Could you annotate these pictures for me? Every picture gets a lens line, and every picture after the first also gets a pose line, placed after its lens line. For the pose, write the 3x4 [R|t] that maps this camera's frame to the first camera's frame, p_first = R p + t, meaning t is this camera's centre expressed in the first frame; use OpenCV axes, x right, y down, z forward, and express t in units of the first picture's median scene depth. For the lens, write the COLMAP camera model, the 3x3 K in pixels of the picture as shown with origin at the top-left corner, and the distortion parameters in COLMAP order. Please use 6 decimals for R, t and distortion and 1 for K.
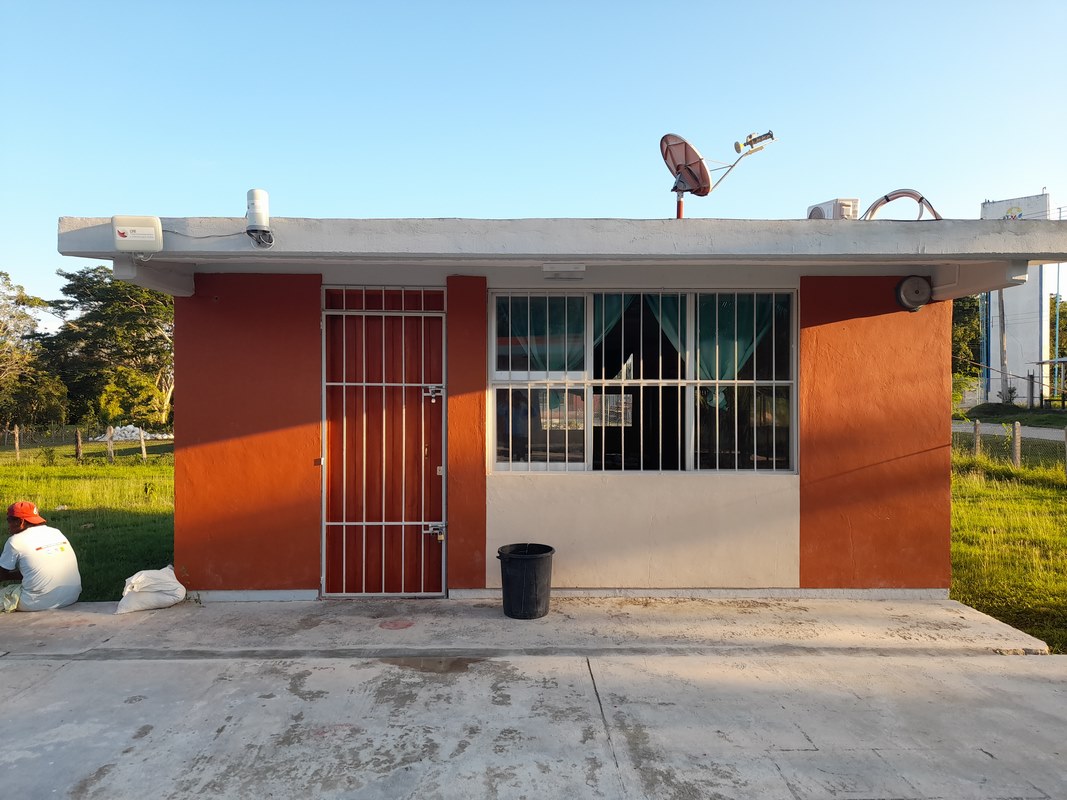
lens RADIAL K [[782.8, 0, 539.0], [0, 782.8, 409.1], [0, 0, 1]] dist [0.042036, -0.034340]
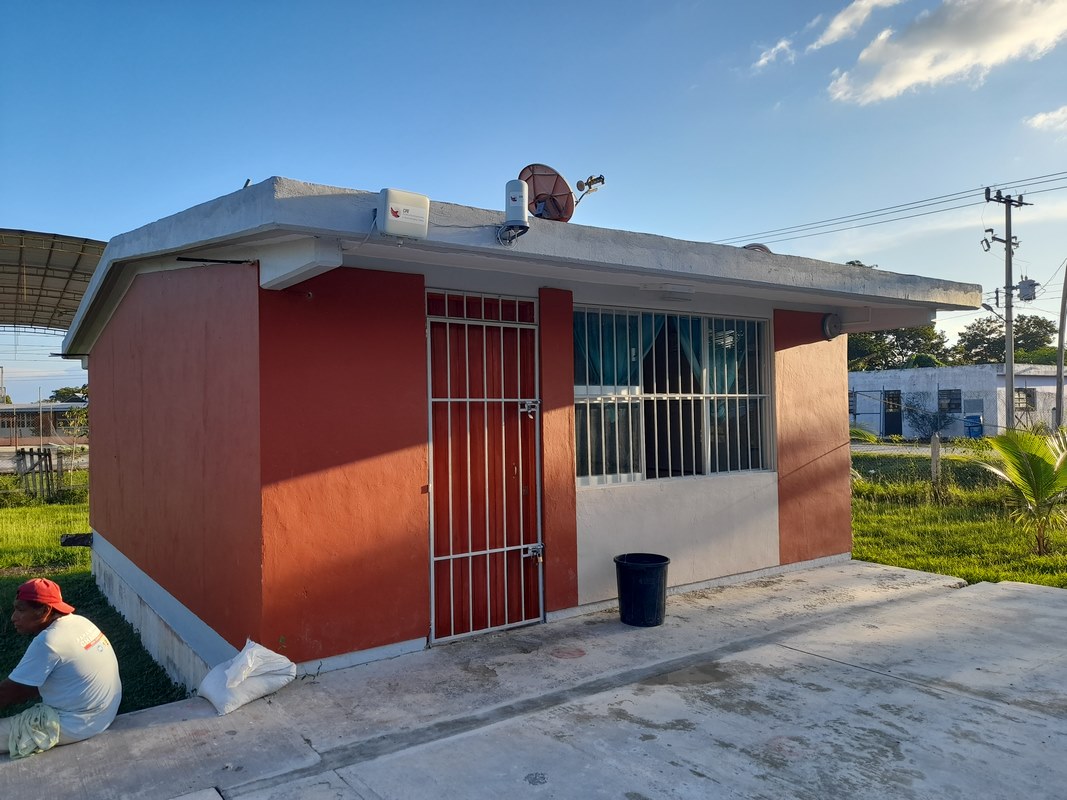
lens RADIAL K [[782.8, 0, 523.8], [0, 782.8, 405.4], [0, 0, 1]] dist [0.042036, -0.034340]
pose [[0.827692, -0.011992, 0.561054, -0.698618], [0.027398, 0.999443, -0.019056, -0.006458], [-0.560513, 0.031144, 0.827560, 0.221901]]
